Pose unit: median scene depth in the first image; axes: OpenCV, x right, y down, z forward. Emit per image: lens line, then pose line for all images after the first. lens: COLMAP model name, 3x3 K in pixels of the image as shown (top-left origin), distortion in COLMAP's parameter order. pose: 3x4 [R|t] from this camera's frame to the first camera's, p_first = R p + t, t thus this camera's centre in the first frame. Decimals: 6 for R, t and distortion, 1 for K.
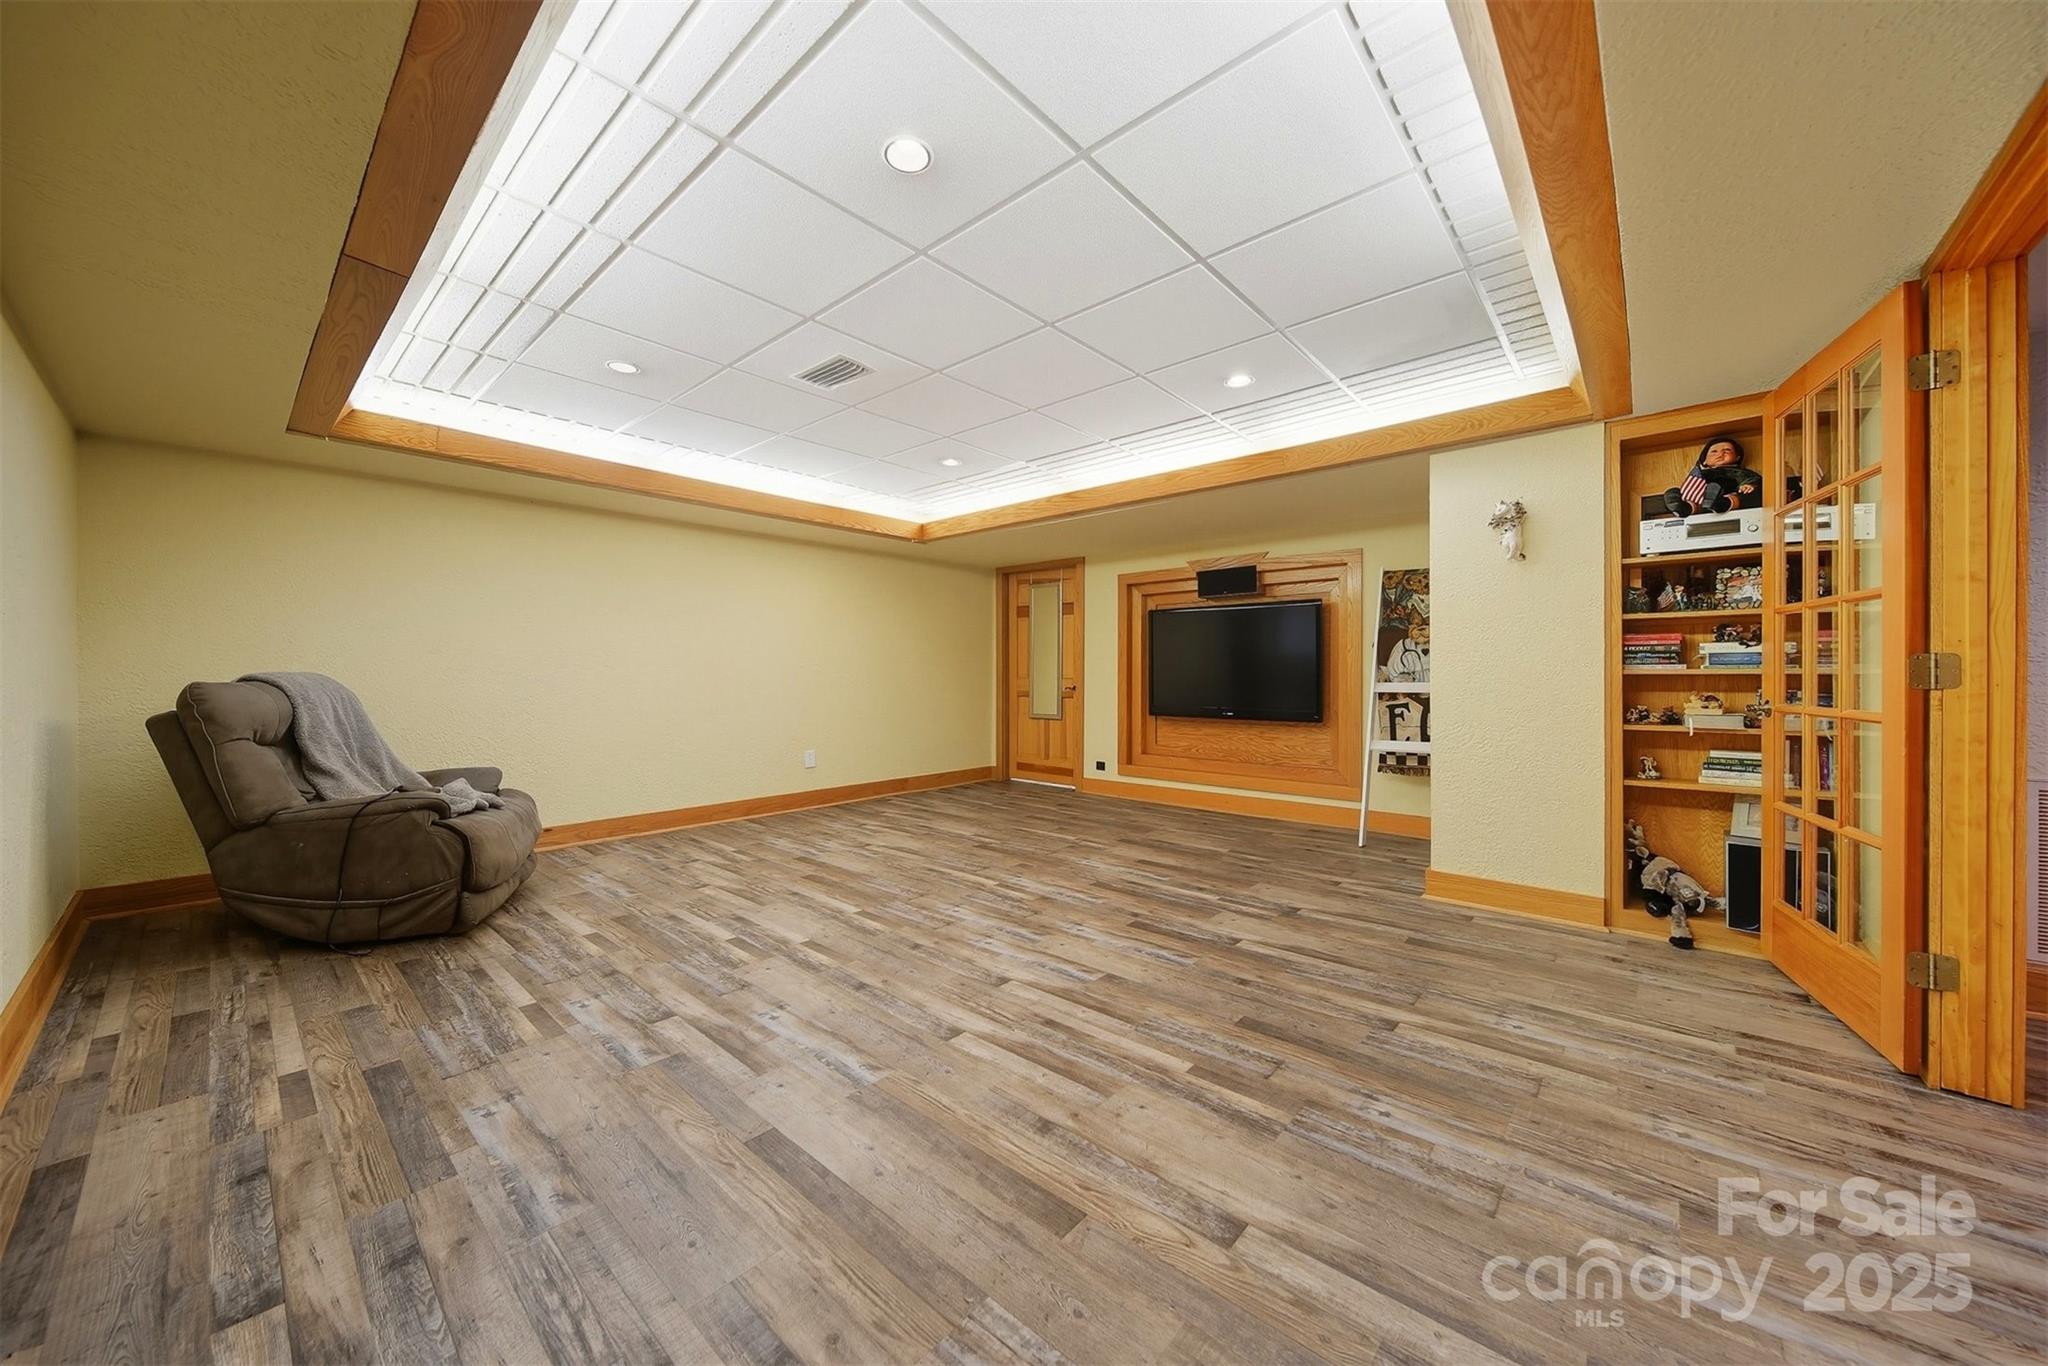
lens RADIAL K [[736.2, 0, 1024.0], [0, 736.2, 683.0], [0, 0, 1]] dist [-0.003046, -0.000140]
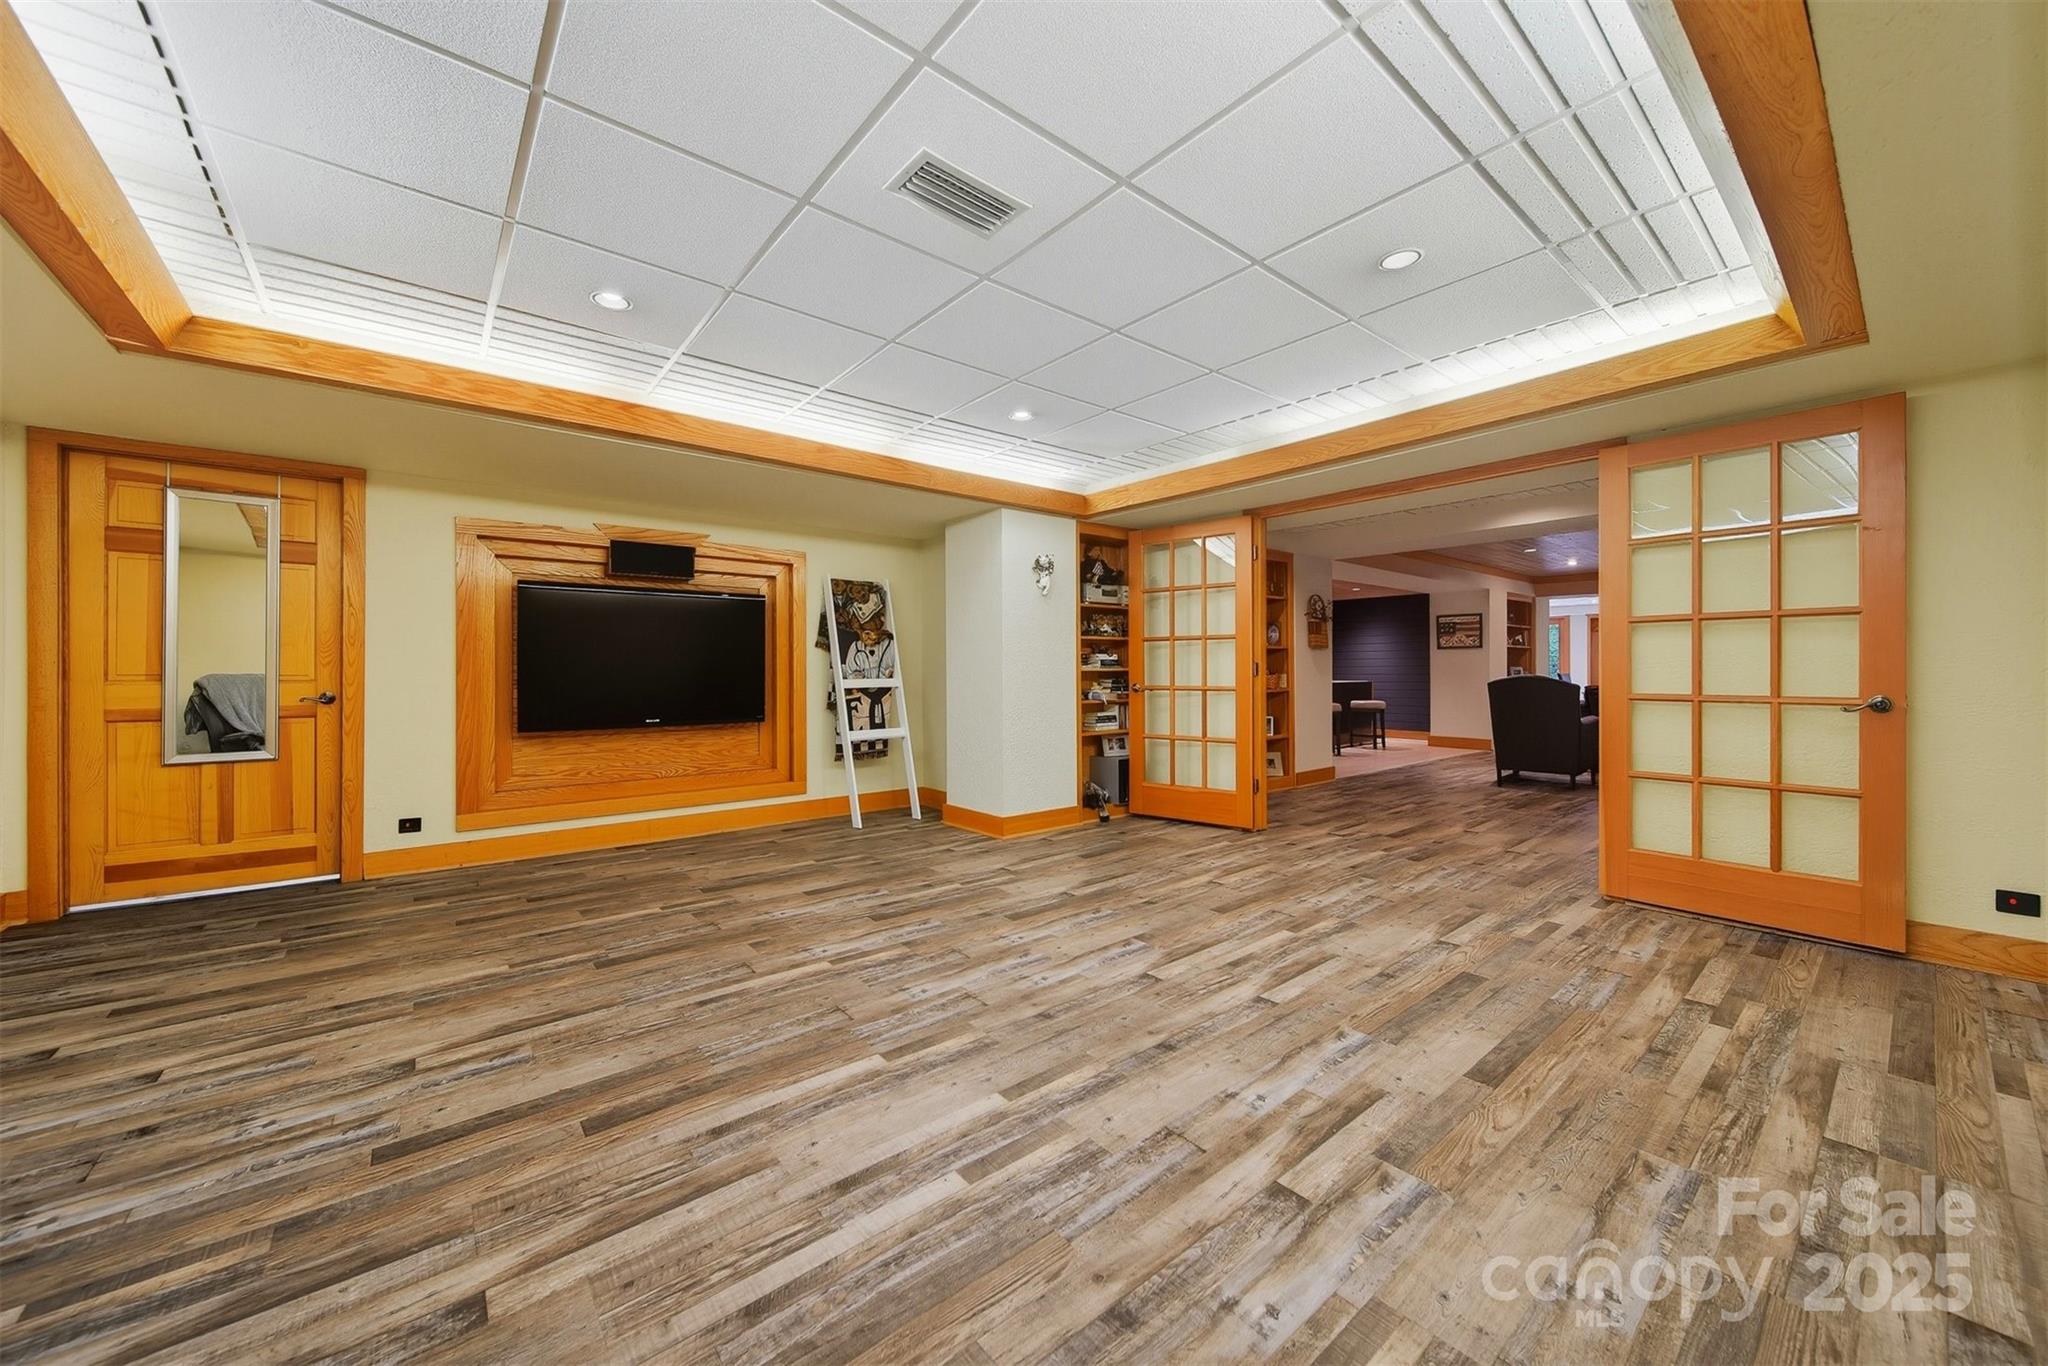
lens RADIAL K [[748.6, 0, 1028.9], [0, 748.6, 677.3], [0, 0, 1]] dist [-0.001933, -0.000172]
pose [[0.142933, -0.008493, 0.989696, -0.919072], [0.014974, 0.999867, 0.006418, -0.010557], [-0.989619, 0.013902, 0.143041, 0.876480]]
